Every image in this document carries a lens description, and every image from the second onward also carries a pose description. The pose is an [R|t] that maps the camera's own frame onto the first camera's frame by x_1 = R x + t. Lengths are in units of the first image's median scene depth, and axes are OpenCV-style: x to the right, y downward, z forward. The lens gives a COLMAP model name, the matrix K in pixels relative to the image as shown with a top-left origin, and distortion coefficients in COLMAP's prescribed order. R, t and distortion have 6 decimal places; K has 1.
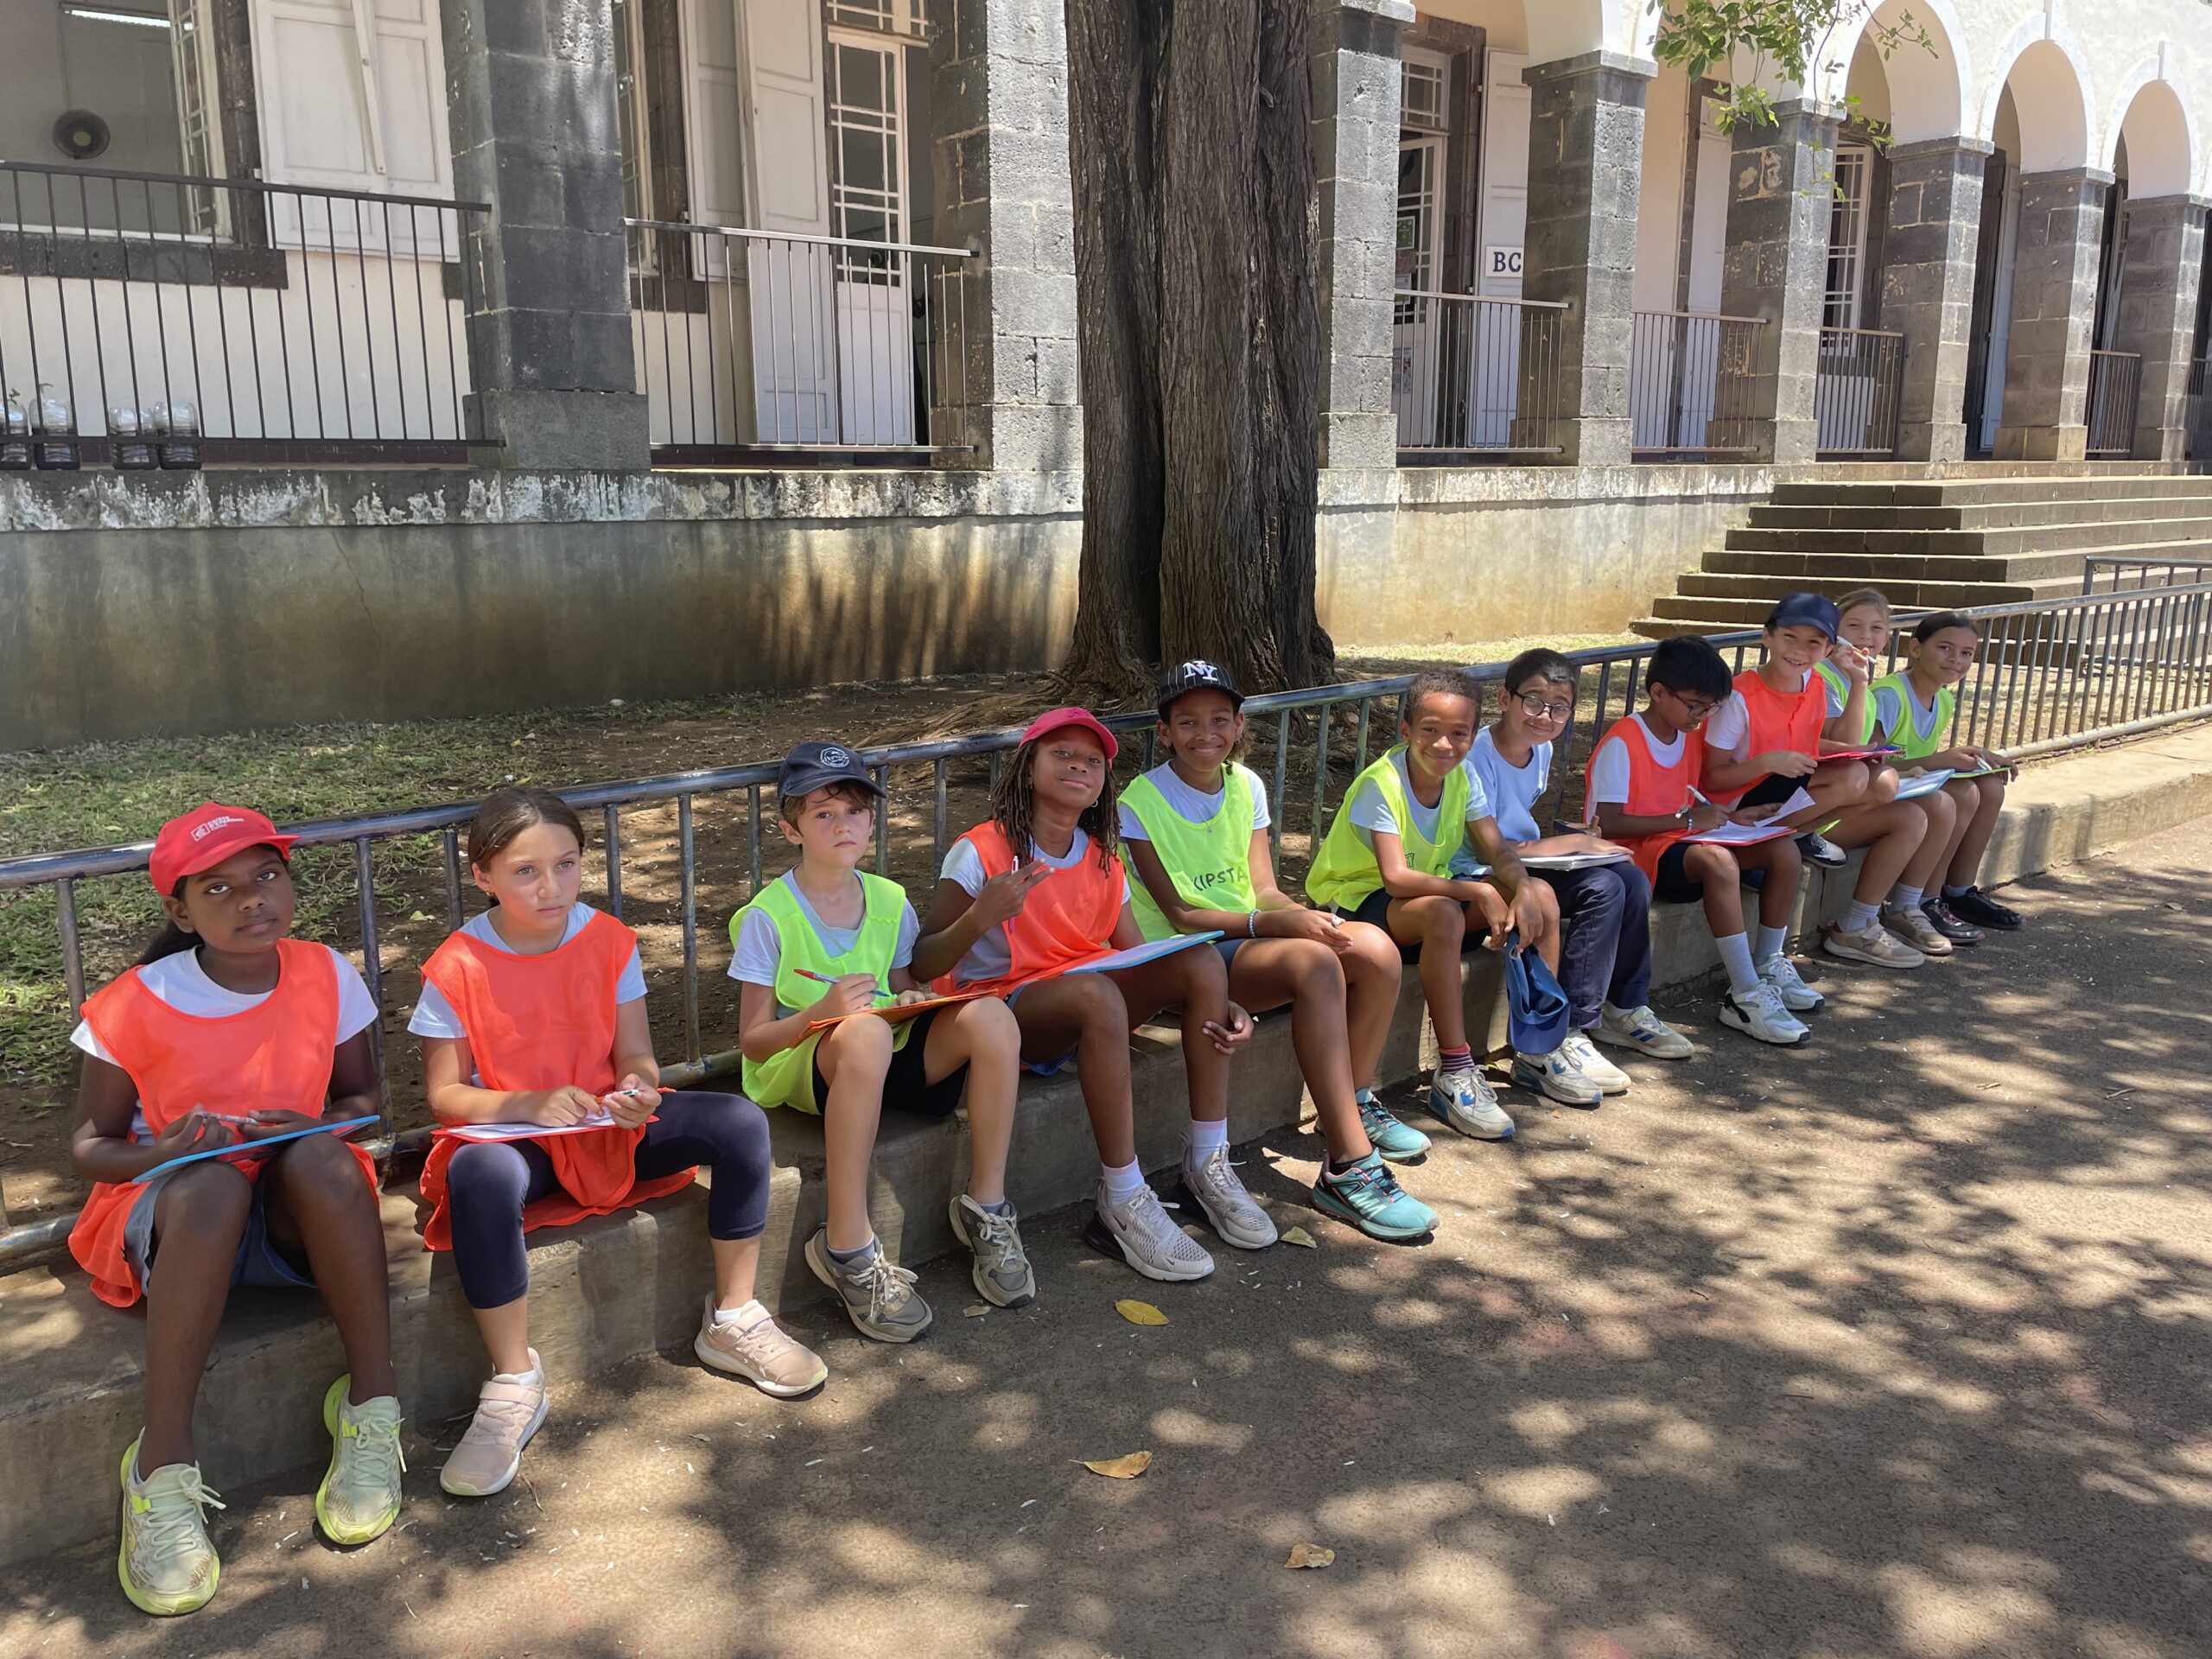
lens RADIAL K [[1688.0, 0, 1103.3], [0, 1688.0, 821.5], [0, 0, 1]] dist [0.029261, -0.008051]
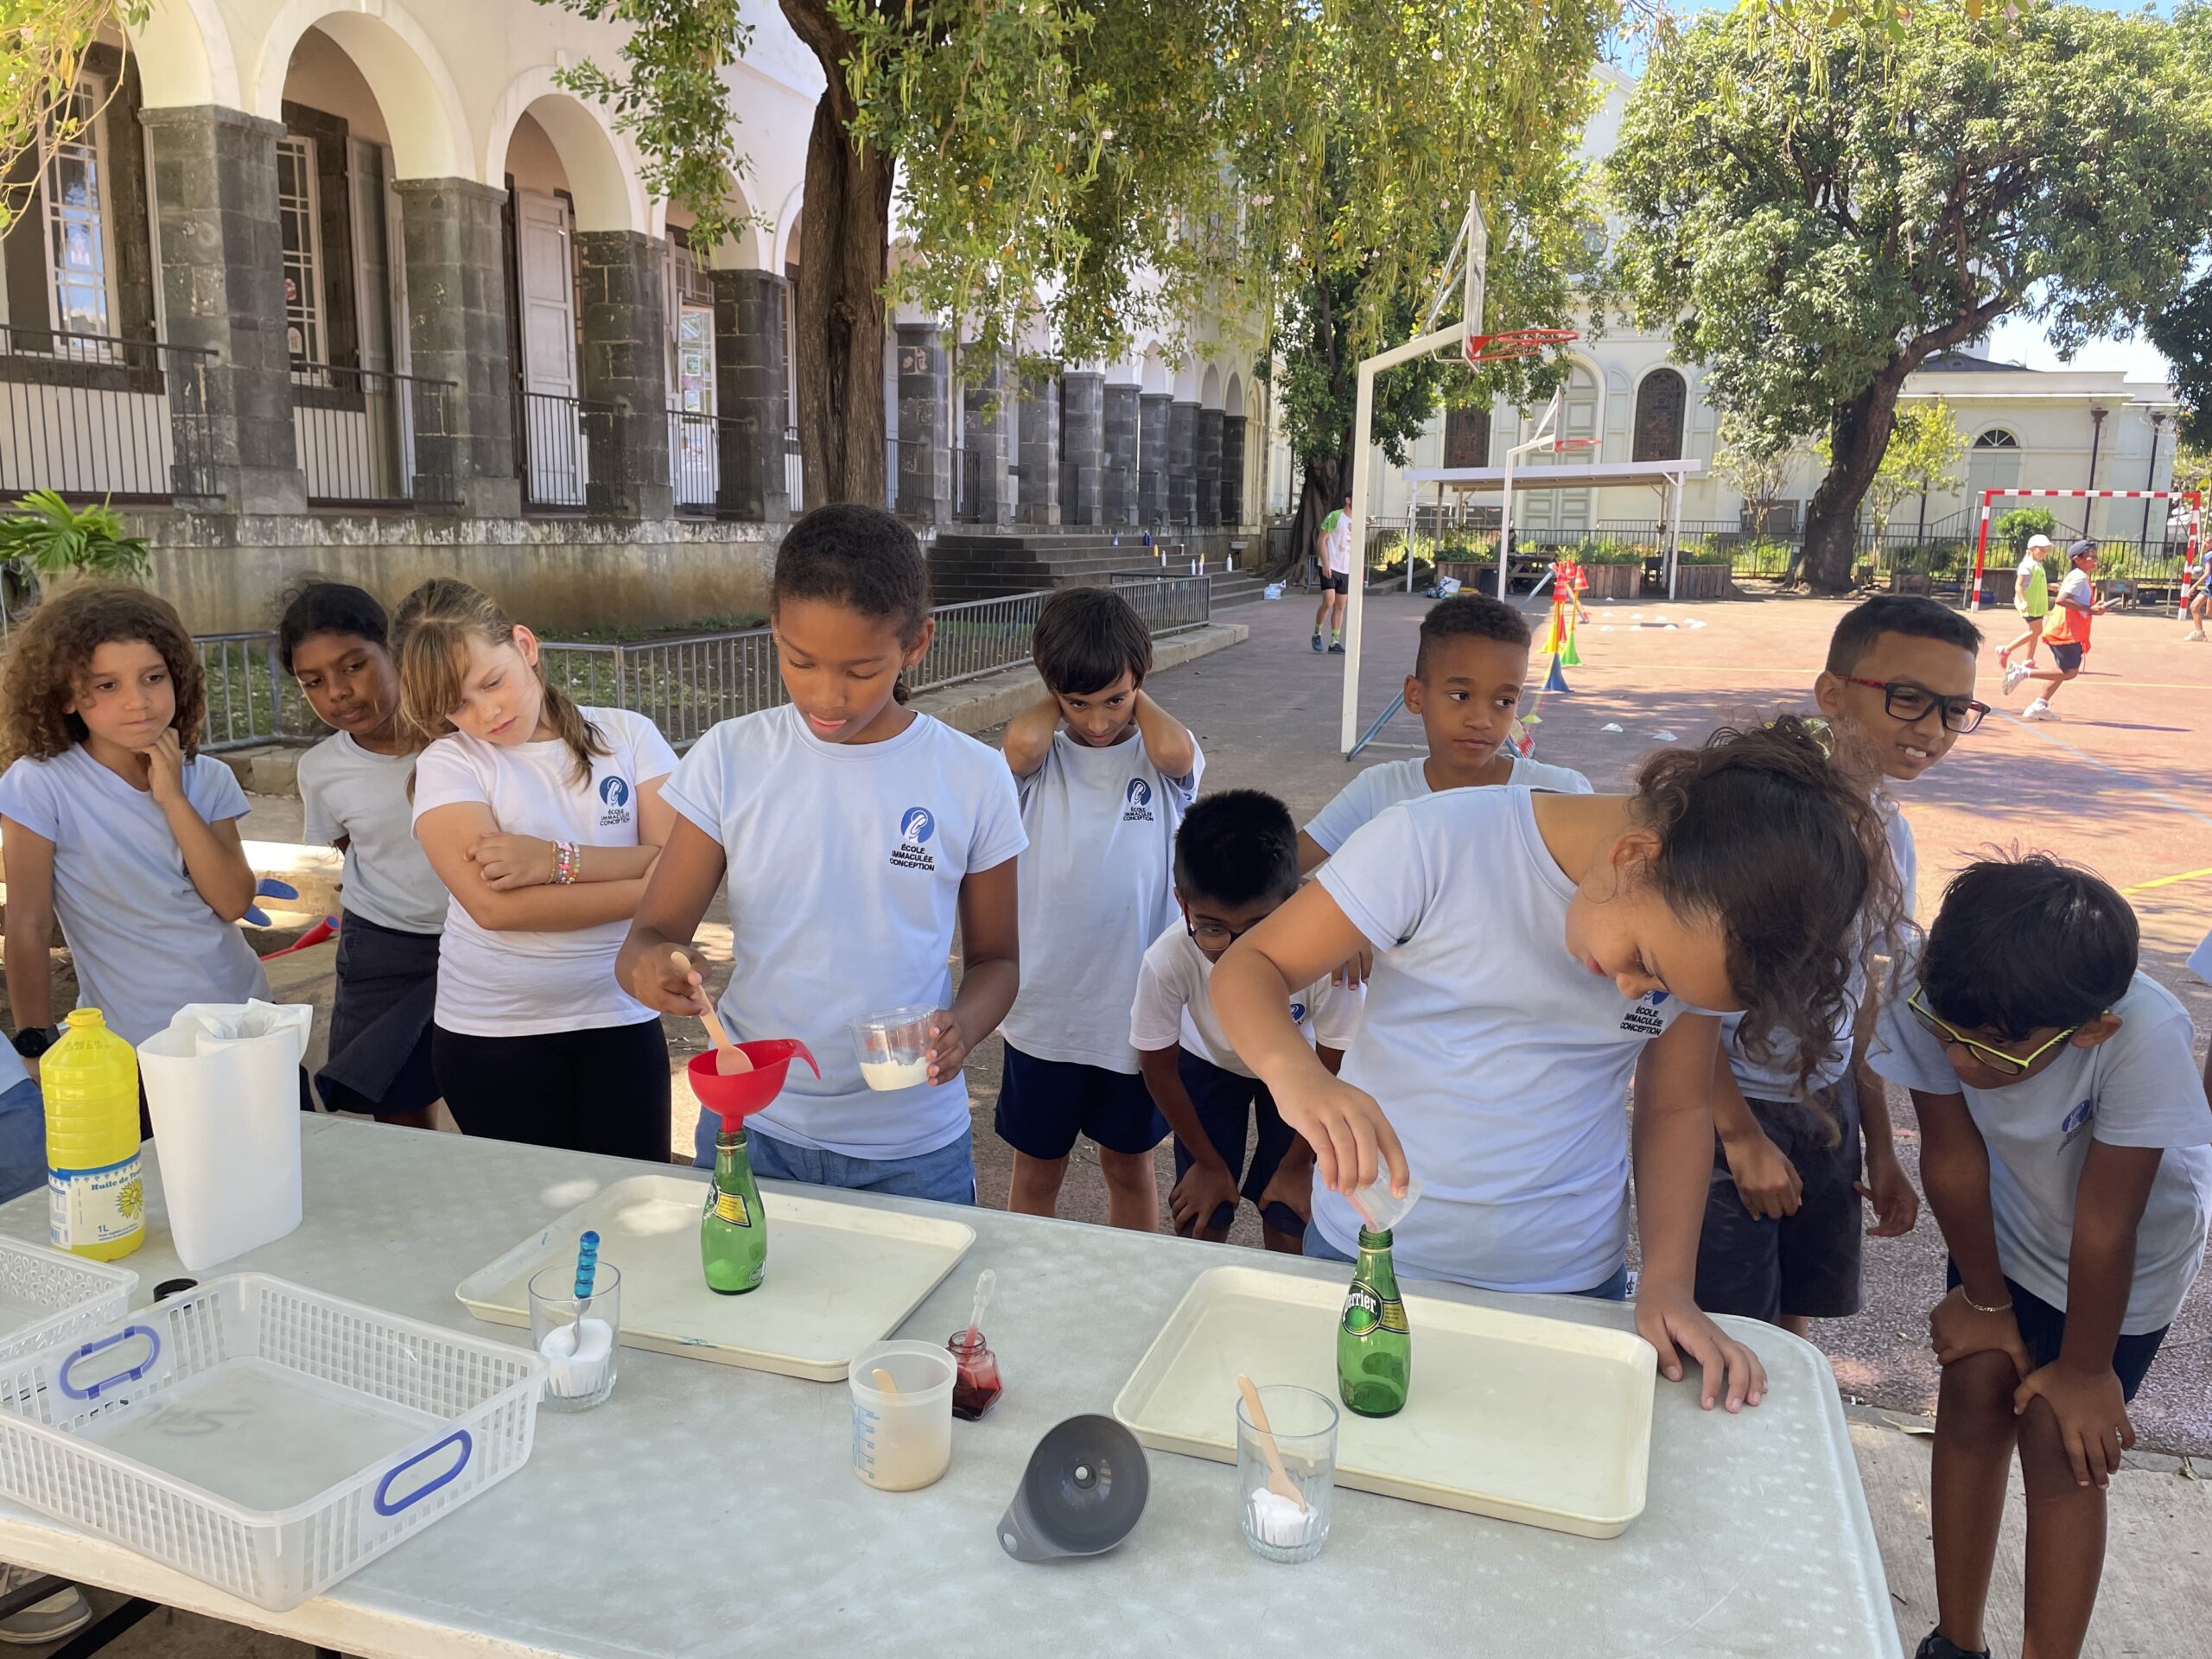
lens RADIAL K [[1688.0, 0, 1101.4], [0, 1688.0, 826.7], [0, 0, 1]] dist [0.029261, -0.008051]
pose [[0.823674, -0.085984, 0.560507, -0.821671], [0.101553, 0.994824, 0.003378, 0.196850], [-0.557897, 0.054139, 0.828143, -0.920934]]
